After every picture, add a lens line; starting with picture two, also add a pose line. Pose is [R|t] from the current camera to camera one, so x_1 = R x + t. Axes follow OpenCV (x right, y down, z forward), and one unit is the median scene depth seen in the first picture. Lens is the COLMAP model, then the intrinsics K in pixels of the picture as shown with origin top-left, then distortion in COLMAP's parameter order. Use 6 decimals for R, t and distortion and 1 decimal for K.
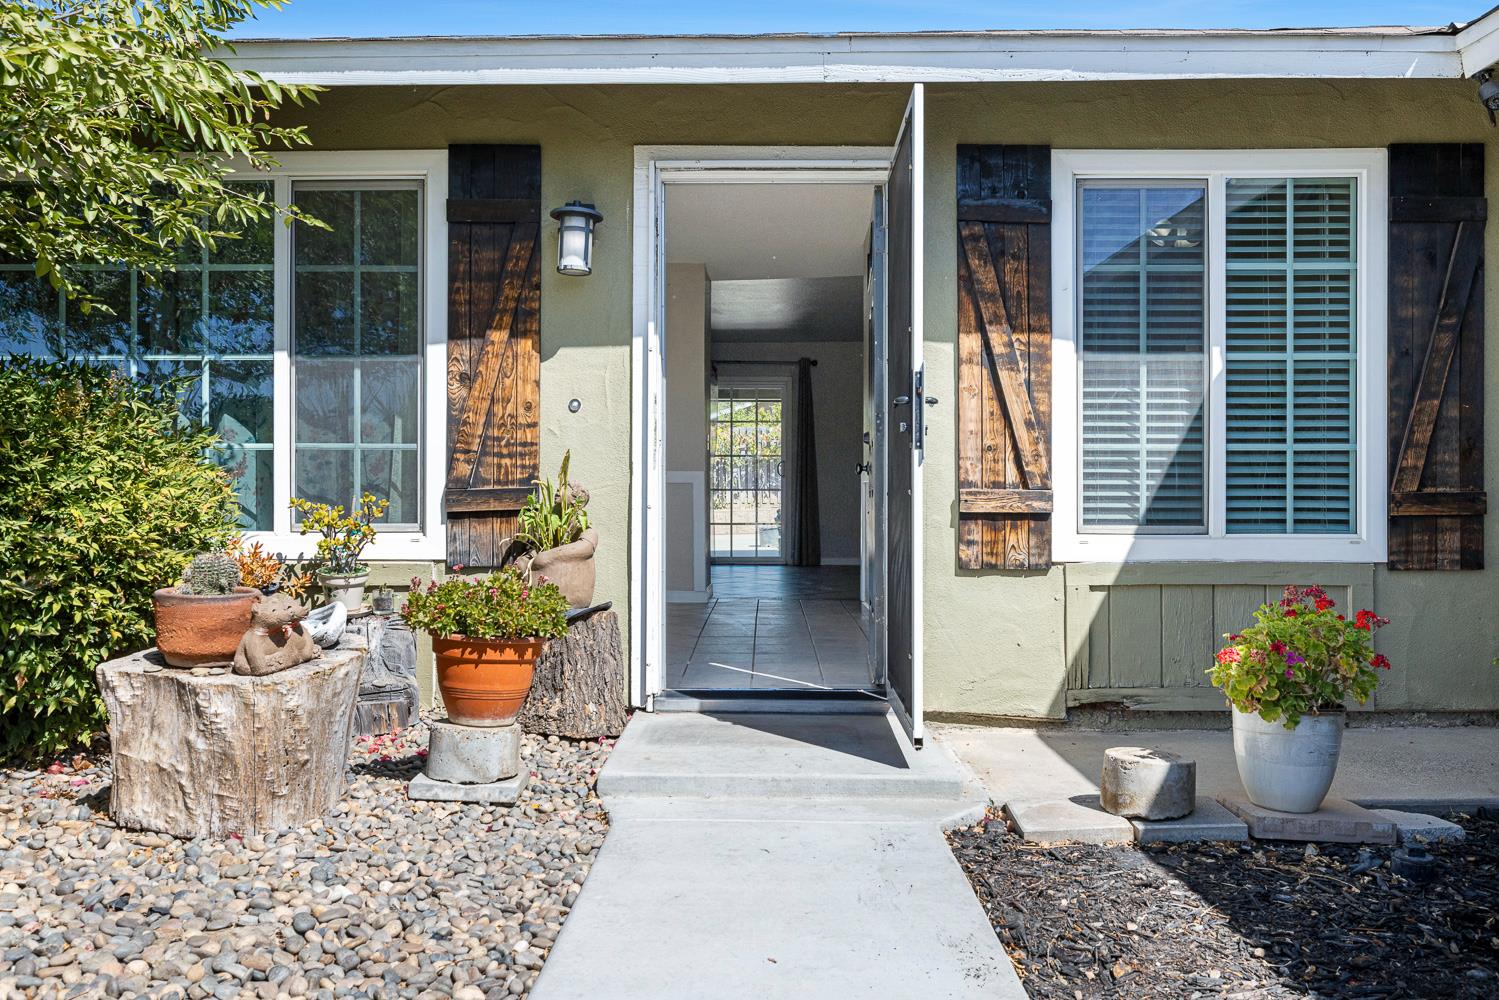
lens RADIAL K [[1194.2, 0, 744.5], [0, 1194.2, 484.7], [0, 0, 1]] dist [0.005822, 0.007102]
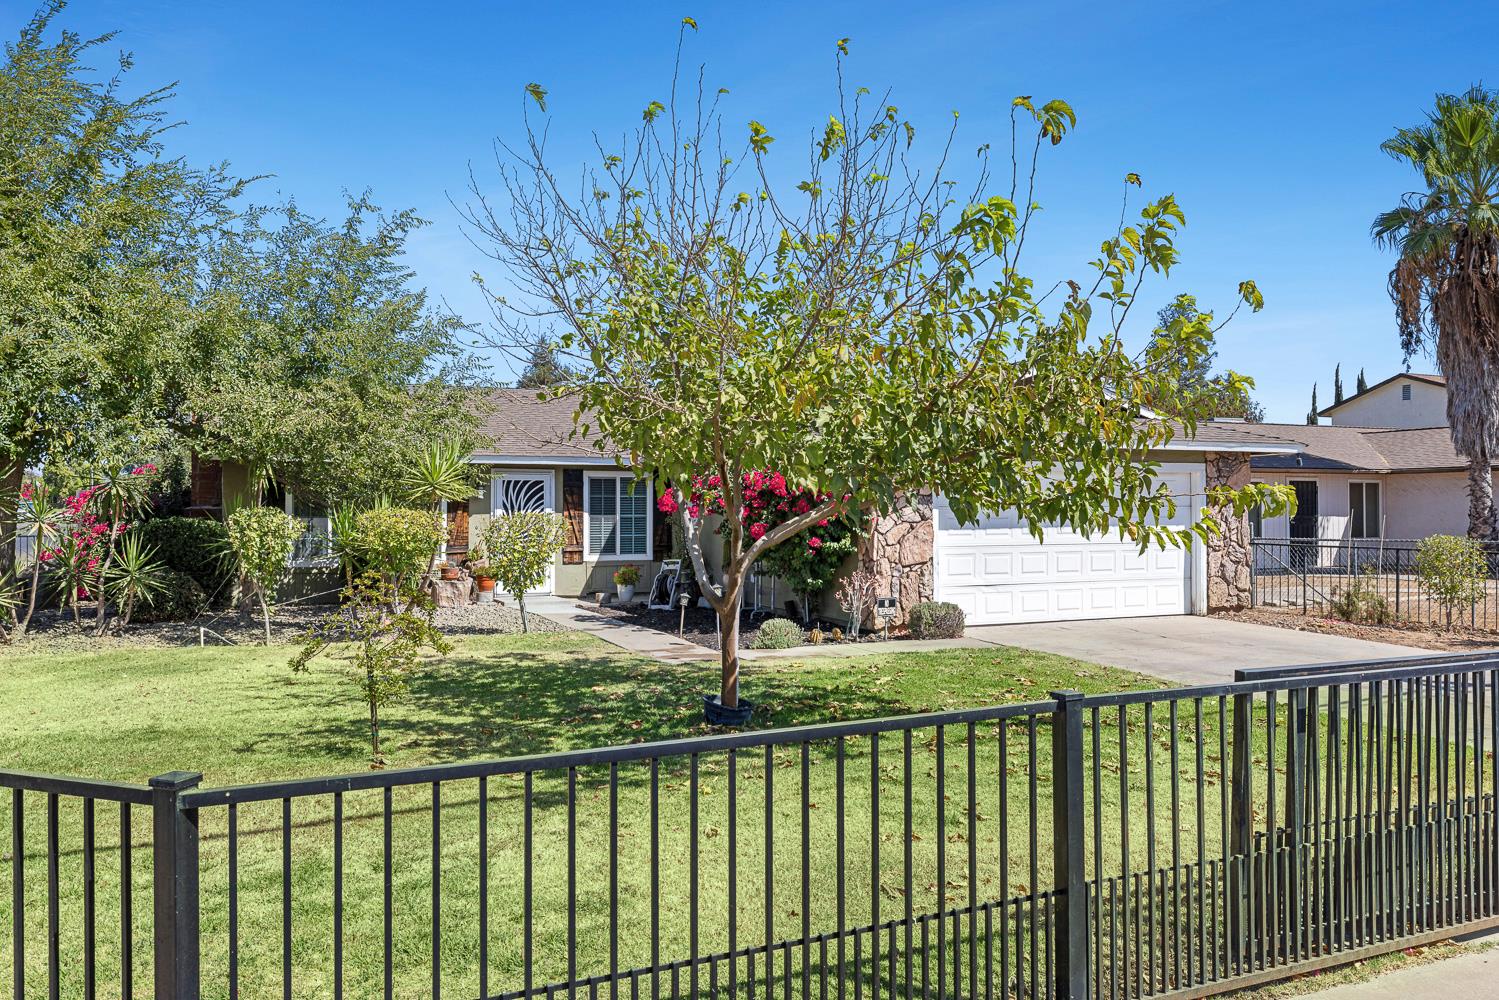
lens RADIAL K [[1153.8, 0, 753.7], [0, 1153.8, 496.5], [0, 0, 1]] dist [0.002286, 0.001526]
pose [[0.898509, 0.002226, 0.438949, -1.086548], [0.001783, 0.999960, -0.008722, -0.142548], [-0.438951, 0.008620, 0.898470, -3.226137]]
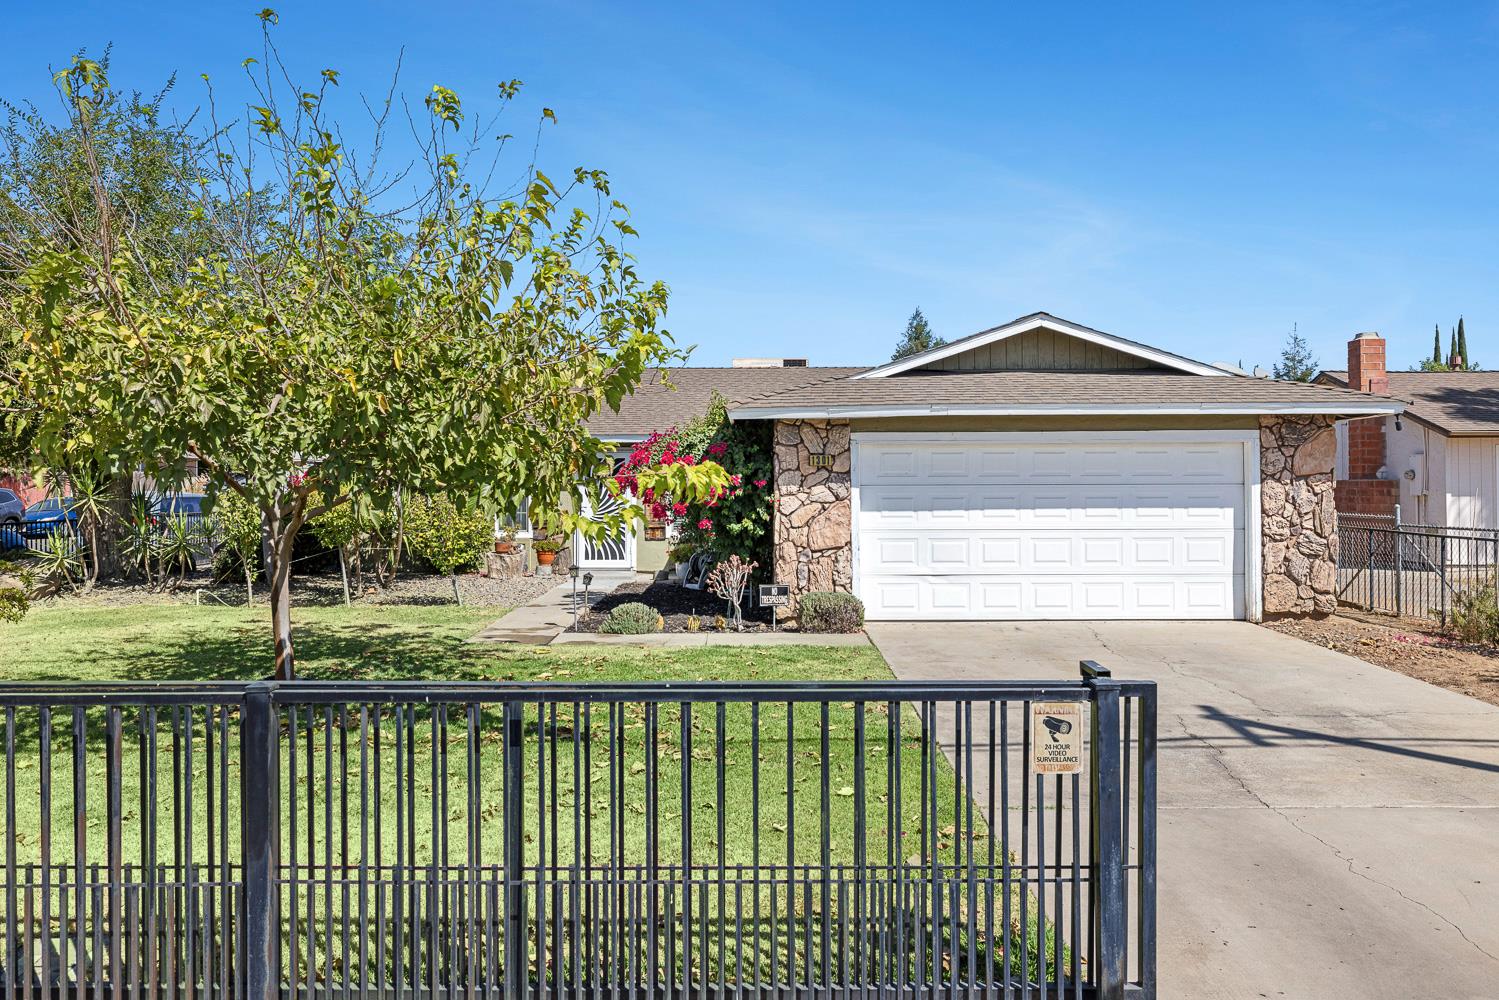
lens RADIAL K [[1153.8, 0, 744.9], [0, 1153.8, 460.7], [0, 0, 1]] dist [0.002286, 0.001526]
pose [[0.999727, -0.002783, 0.023178, 0.459382], [0.003181, 0.999848, -0.017163, -0.154180], [-0.023126, 0.017232, 0.999584, -3.433038]]
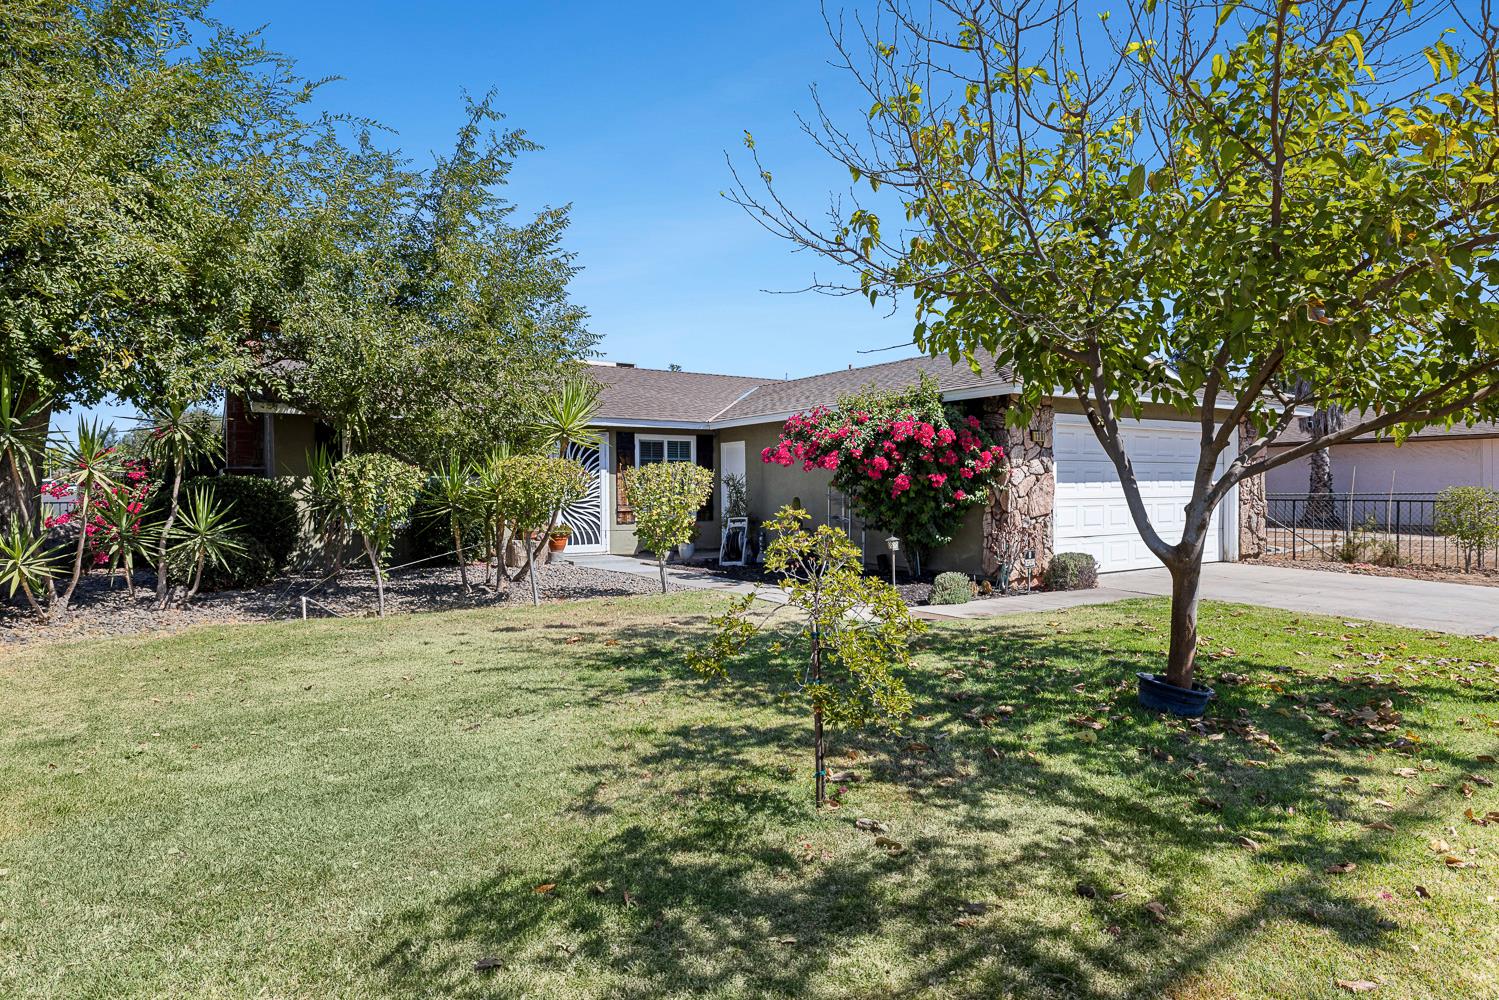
lens RADIAL K [[861.9, 0, 751.8], [0, 861.9, 496.9], [0, 0, 1]] dist [0.006319, -0.000694]
pose [[0.814039, -0.010442, 0.580716, -1.341005], [0.005404, 0.999931, 0.010406, -0.064383], [-0.580784, -0.005333, 0.814040, -2.034705]]
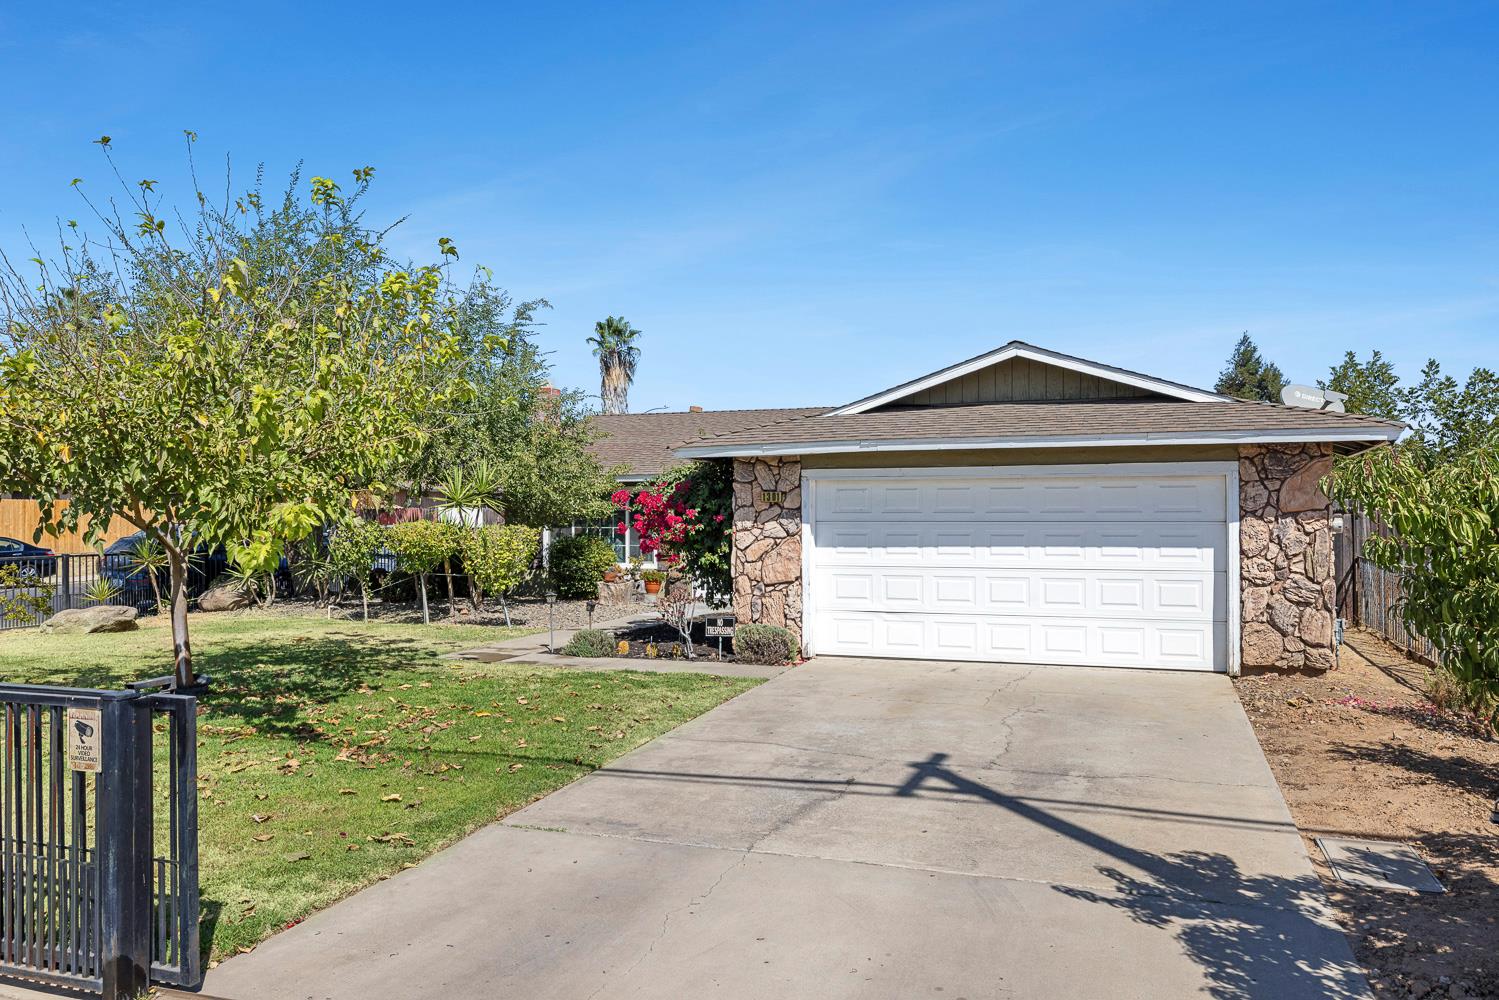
lens RADIAL K [[1121.5, 0, 747.1], [0, 1121.5, 503.1], [0, 0, 1]] dist [0.004515, -0.002459]
pose [[0.949808, -0.004345, -0.312802, 1.564057], [0.000374, 0.999919, -0.012752, -0.151186], [0.312832, 0.011995, 0.949733, -3.308550]]
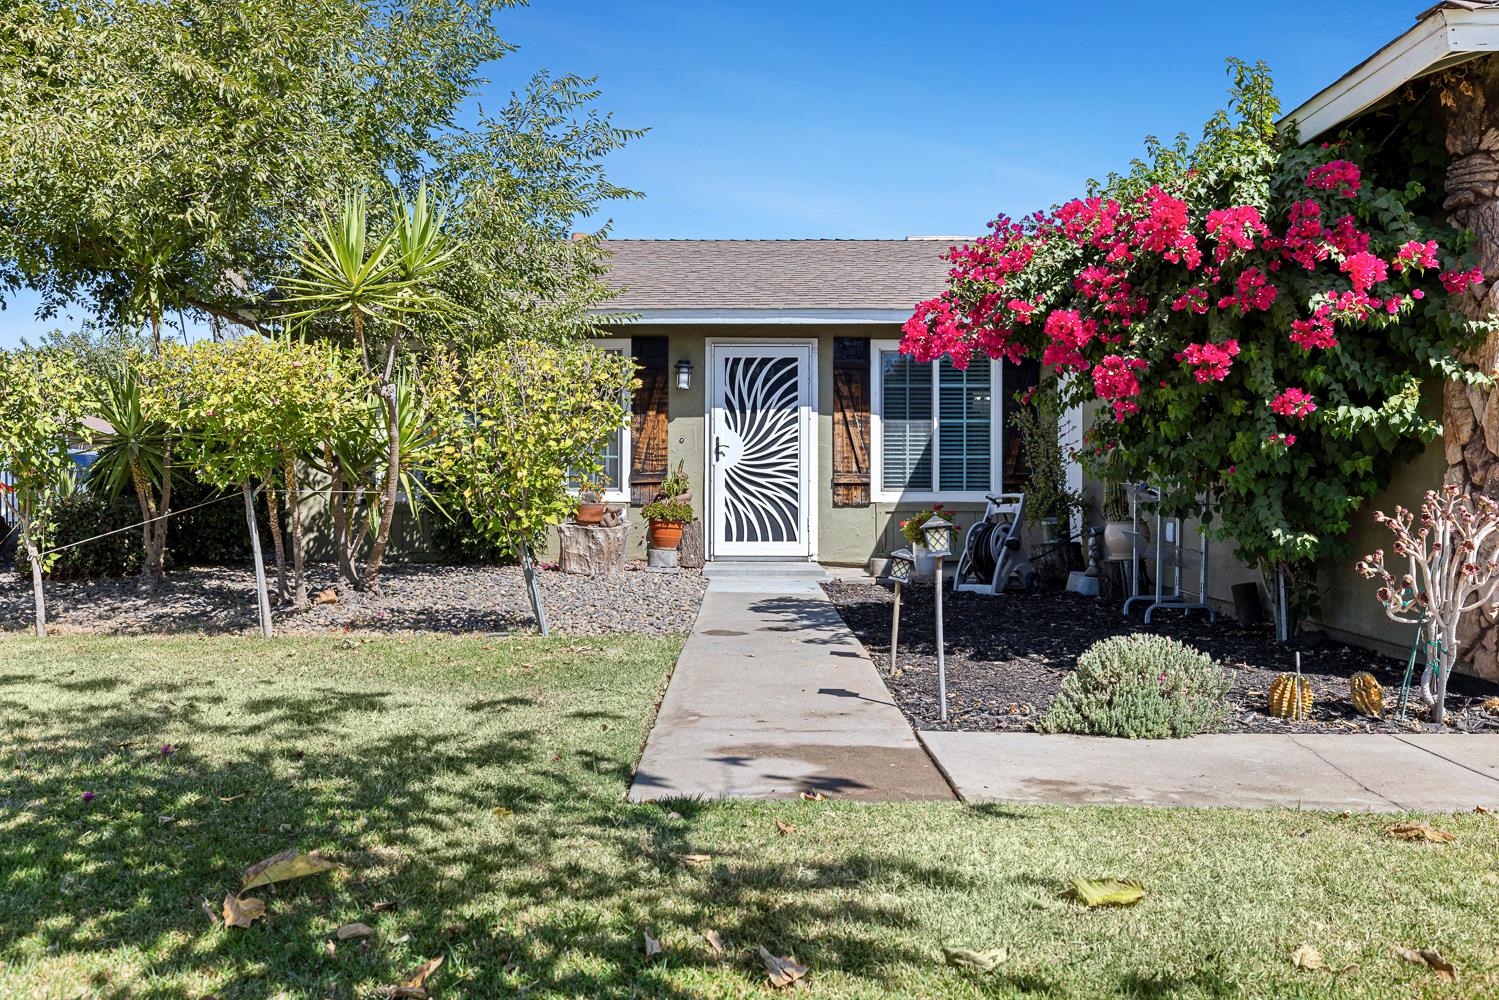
lens RADIAL K [[1194.2, 0, 747.4], [0, 1194.2, 493.9], [0, 0, 1]] dist [0.005822, 0.007102]
pose [[0.999625, -0.000861, 0.027375, -0.073233], [0.000641, 0.999968, 0.008034, 0.026073], [-0.027381, -0.008013, 0.999593, -1.527109]]
